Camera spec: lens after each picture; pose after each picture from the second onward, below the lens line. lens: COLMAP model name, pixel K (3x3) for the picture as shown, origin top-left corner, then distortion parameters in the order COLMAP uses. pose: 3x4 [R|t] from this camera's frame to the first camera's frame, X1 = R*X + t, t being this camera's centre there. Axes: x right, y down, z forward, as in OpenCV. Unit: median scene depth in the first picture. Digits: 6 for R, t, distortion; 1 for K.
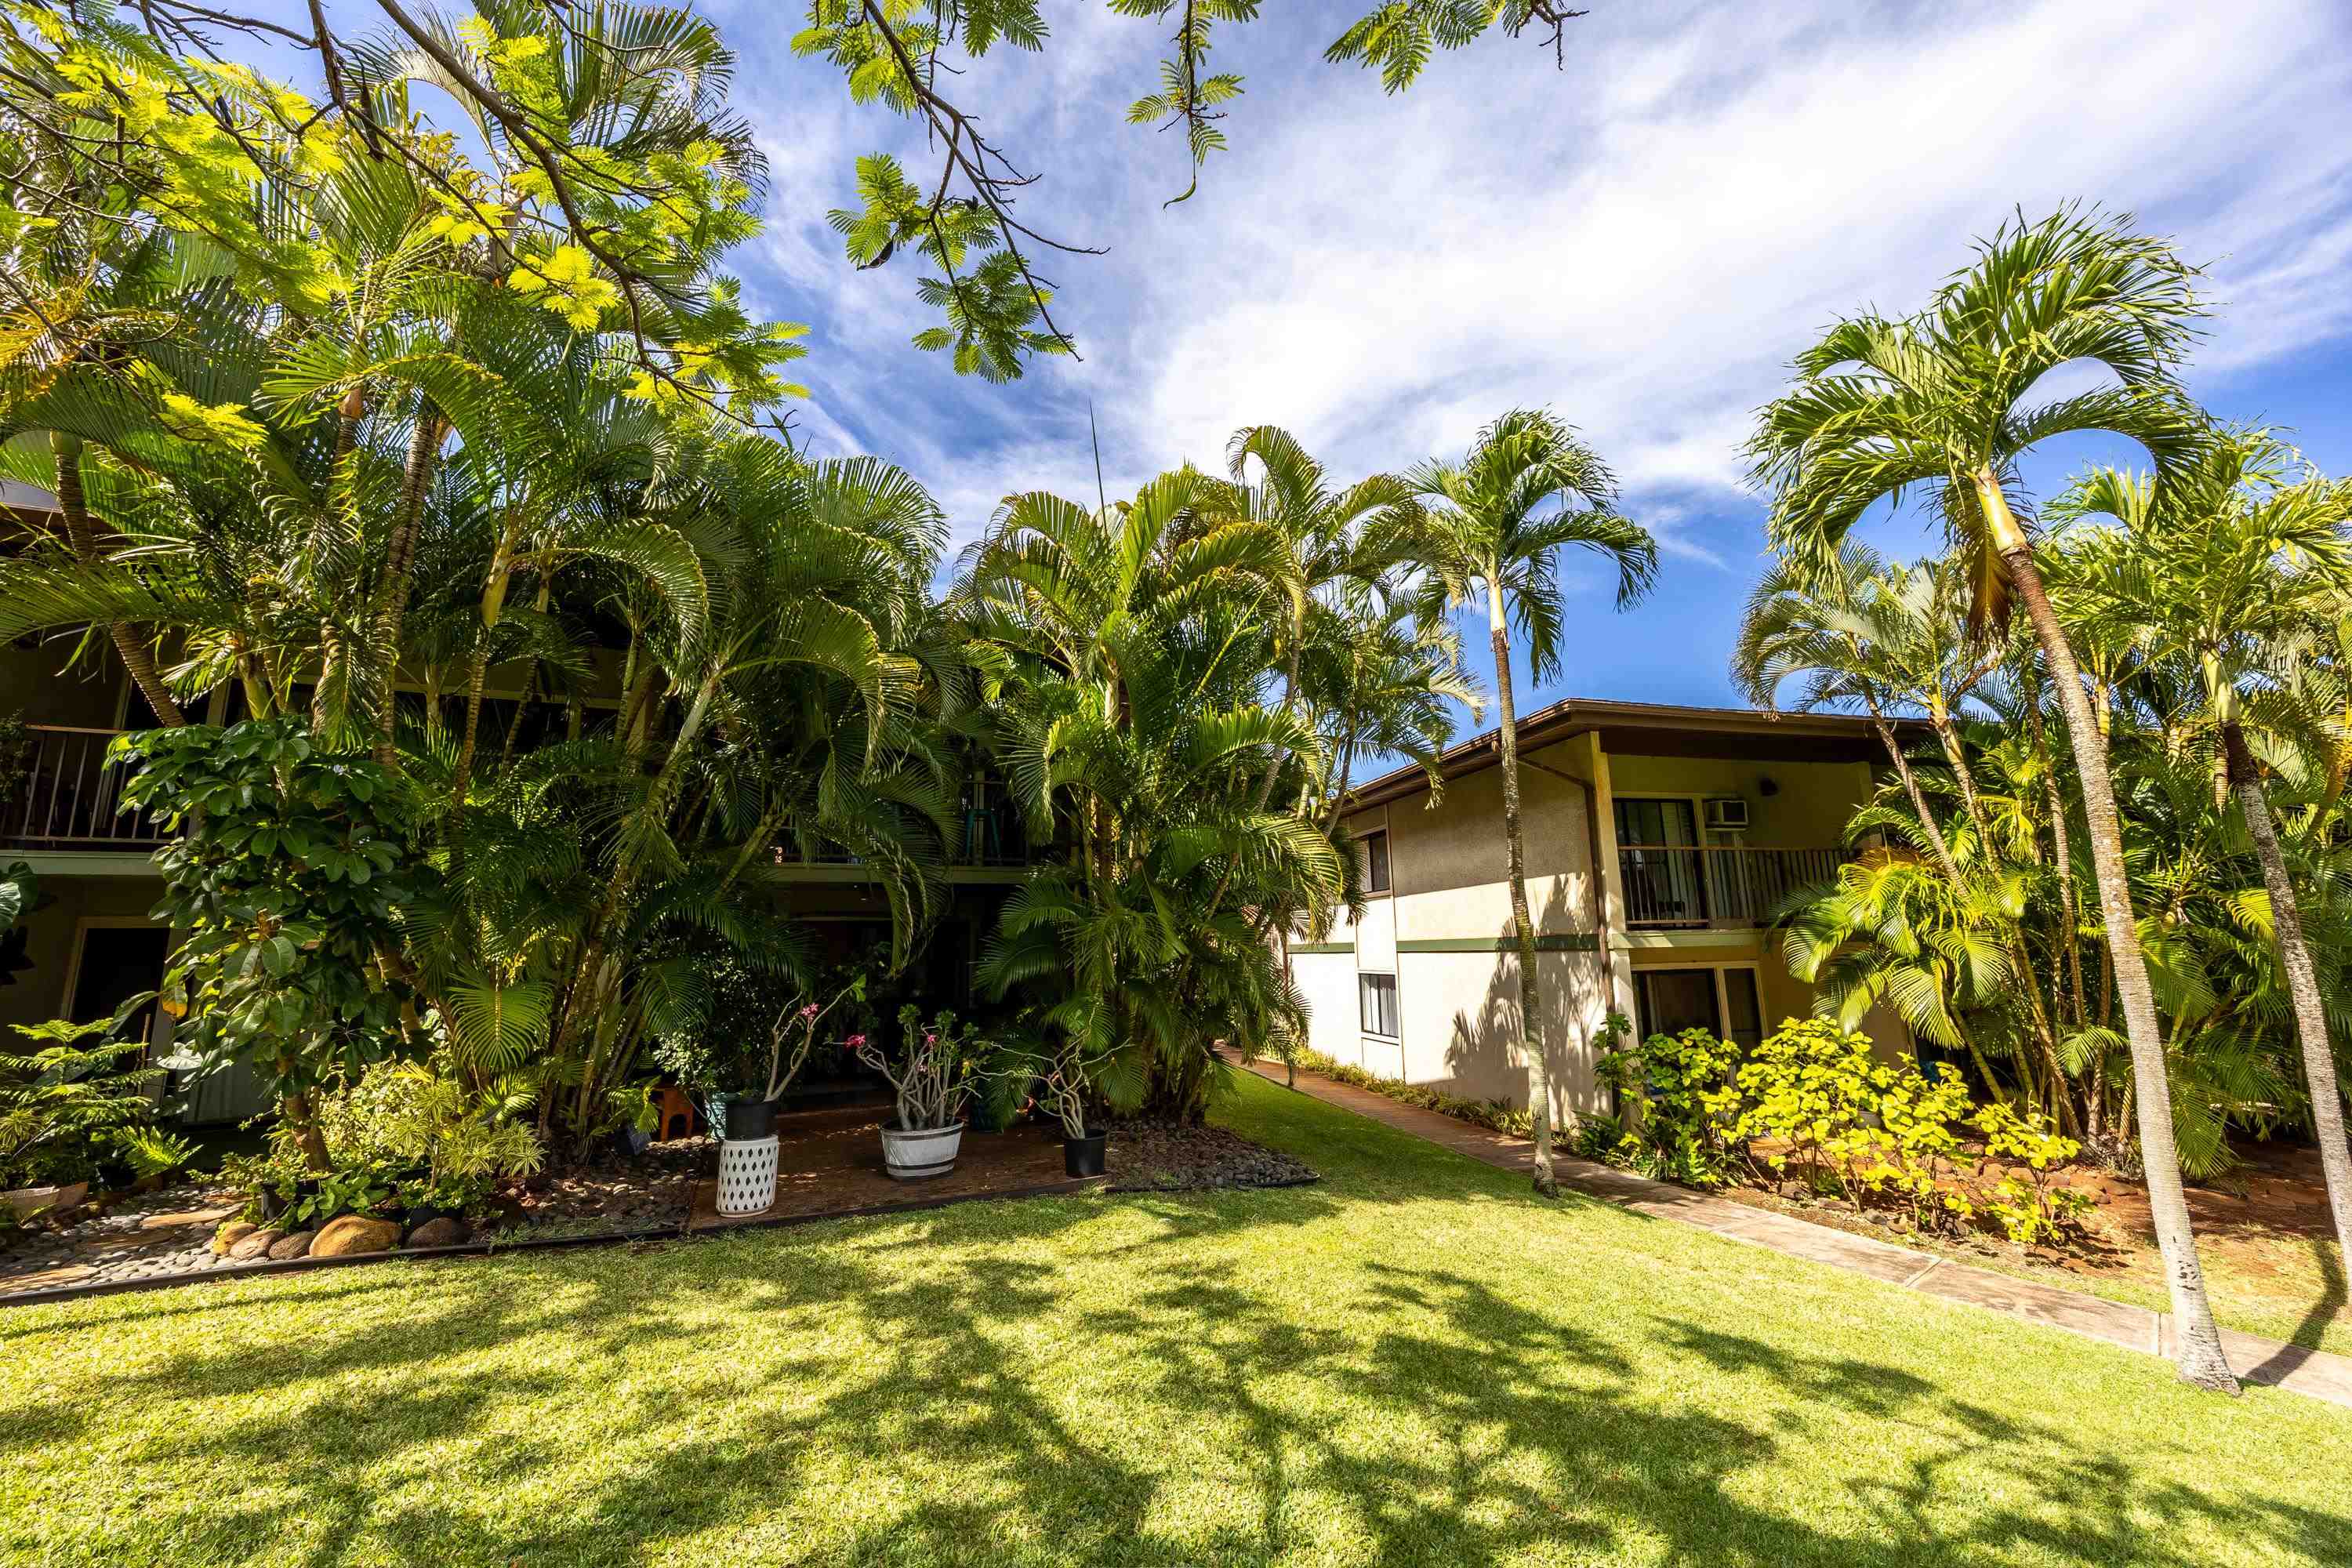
lens RADIAL K [[892.2, 0, 1176.0], [0, 892.2, 784.0], [0, 0, 1]] dist [-0.002276, -0.000108]
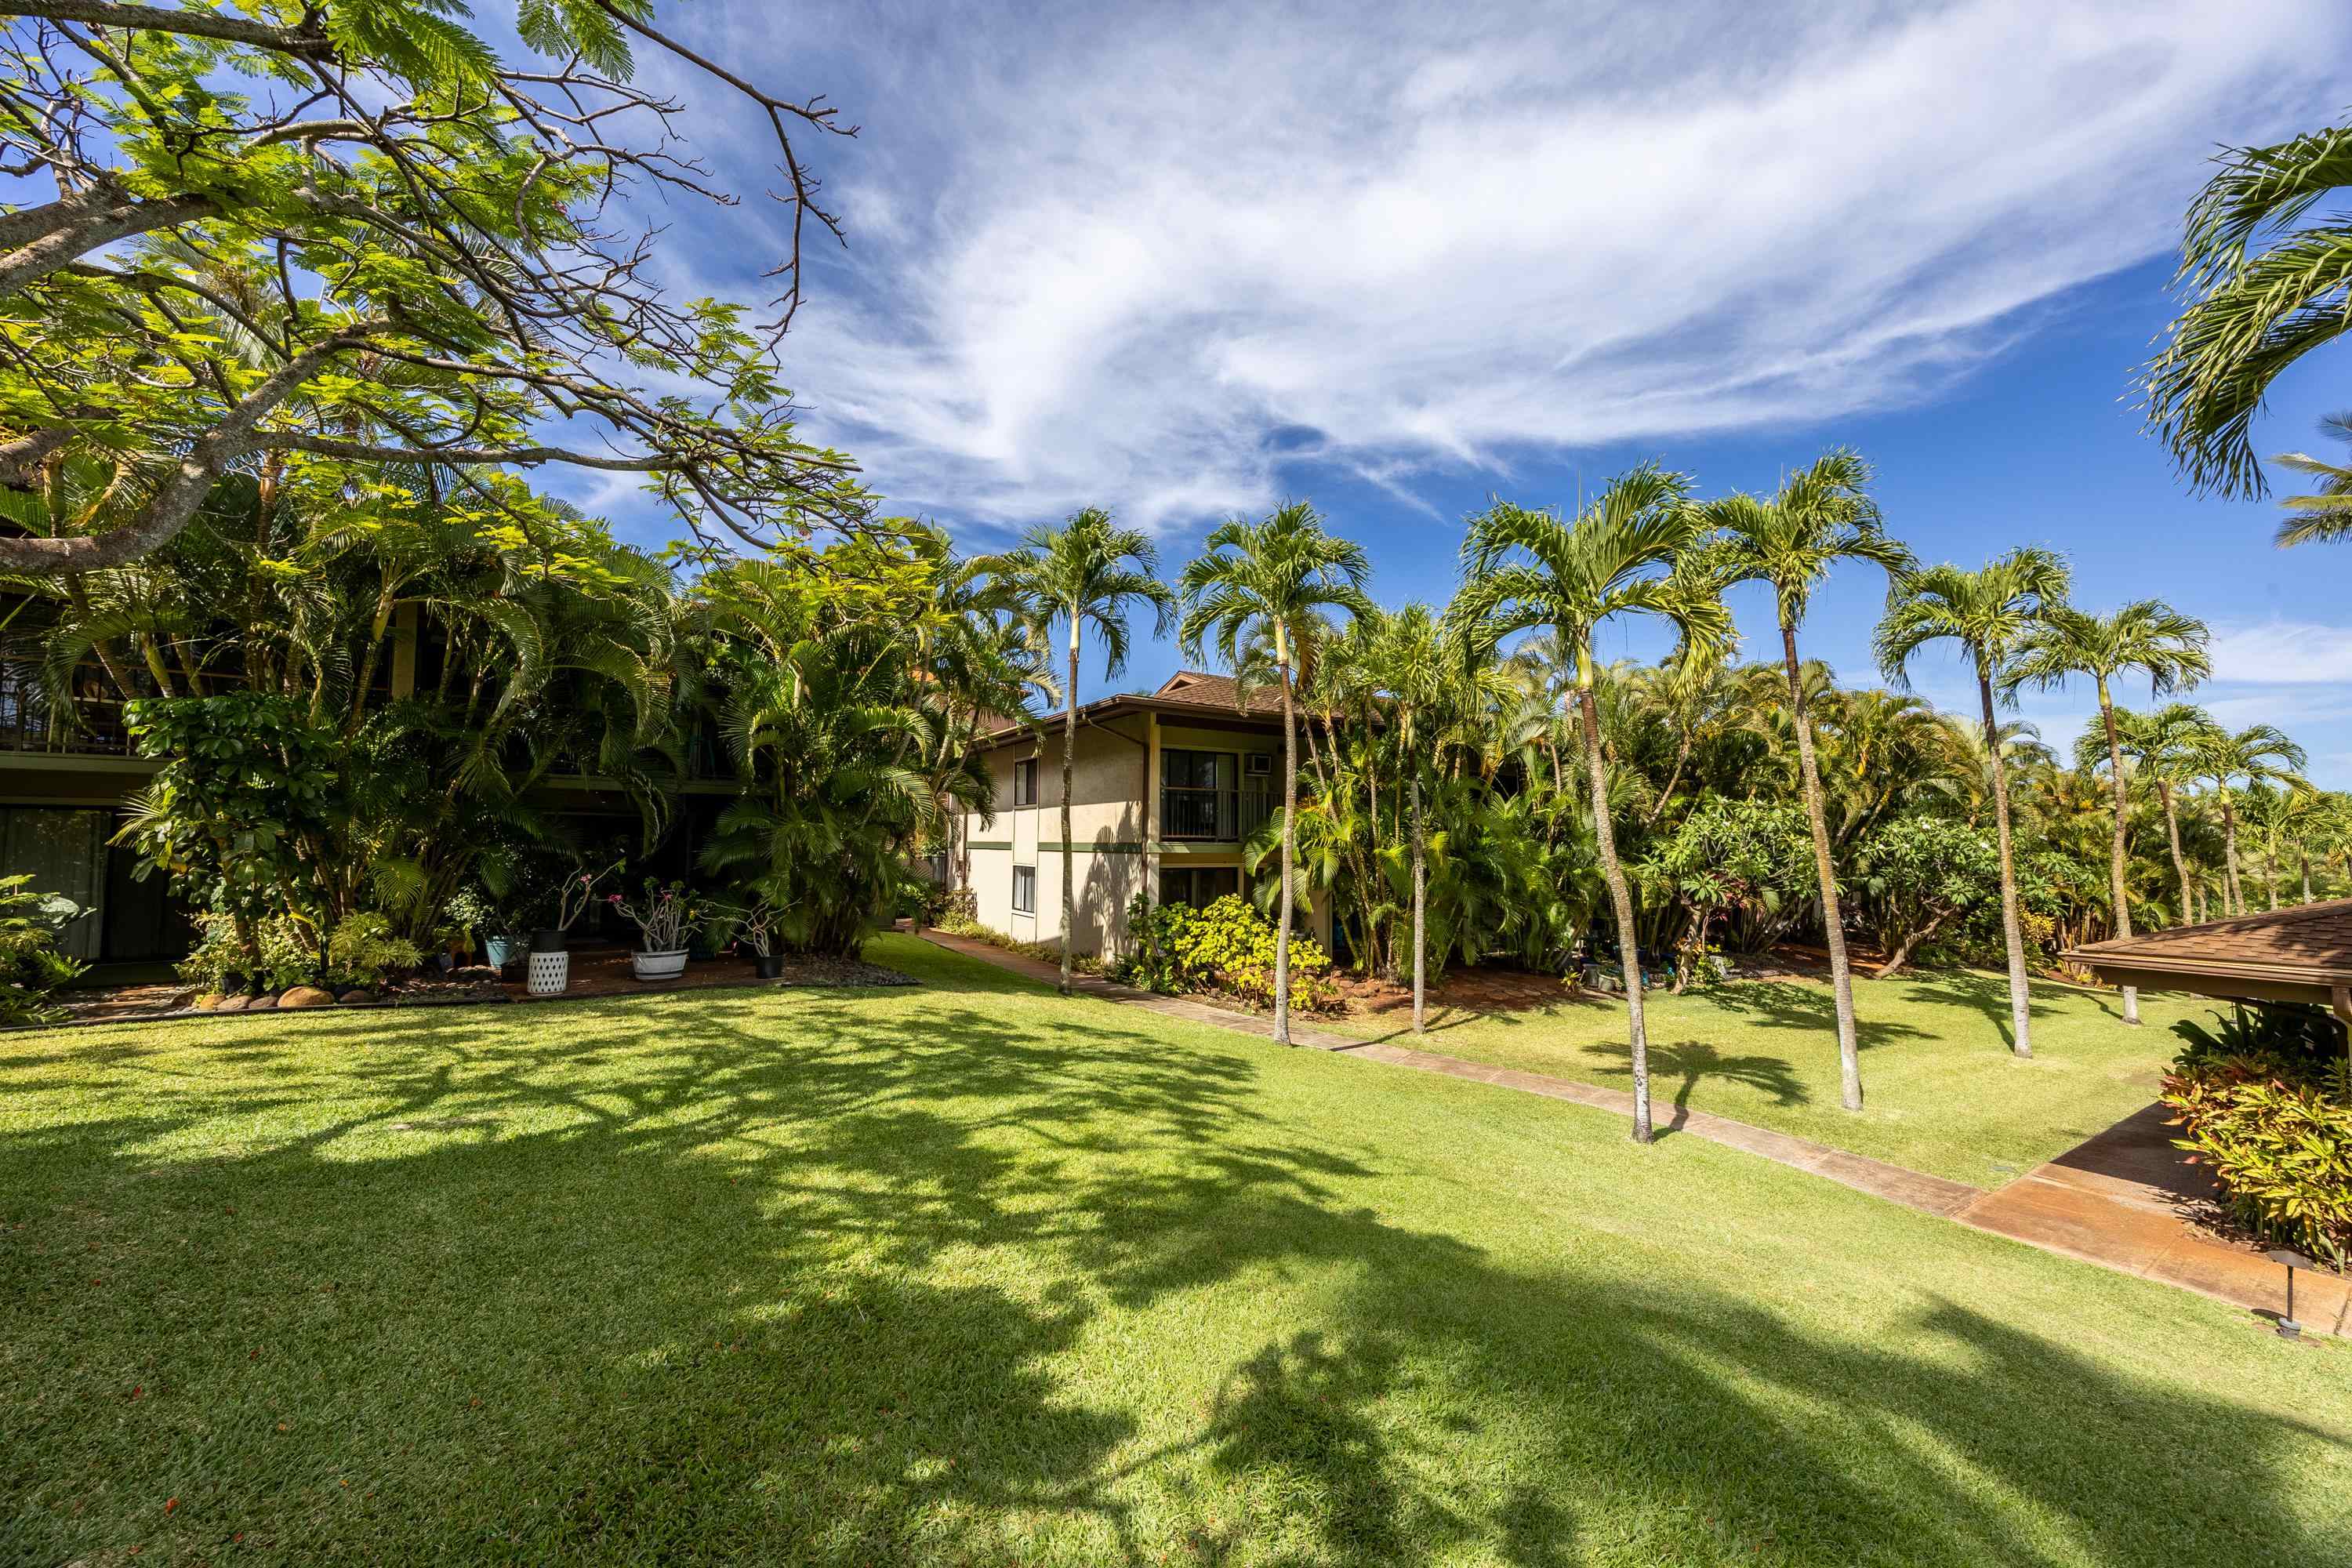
lens RADIAL K [[918.4, 0, 1176.0], [0, 918.4, 784.0], [0, 0, 1]] dist [0.016430, -0.000034]
pose [[0.959530, 0.047062, 0.277646, 0.102767], [-0.079860, 0.990935, 0.108025, -0.131308], [-0.270045, -0.125826, 0.954591, -0.627082]]
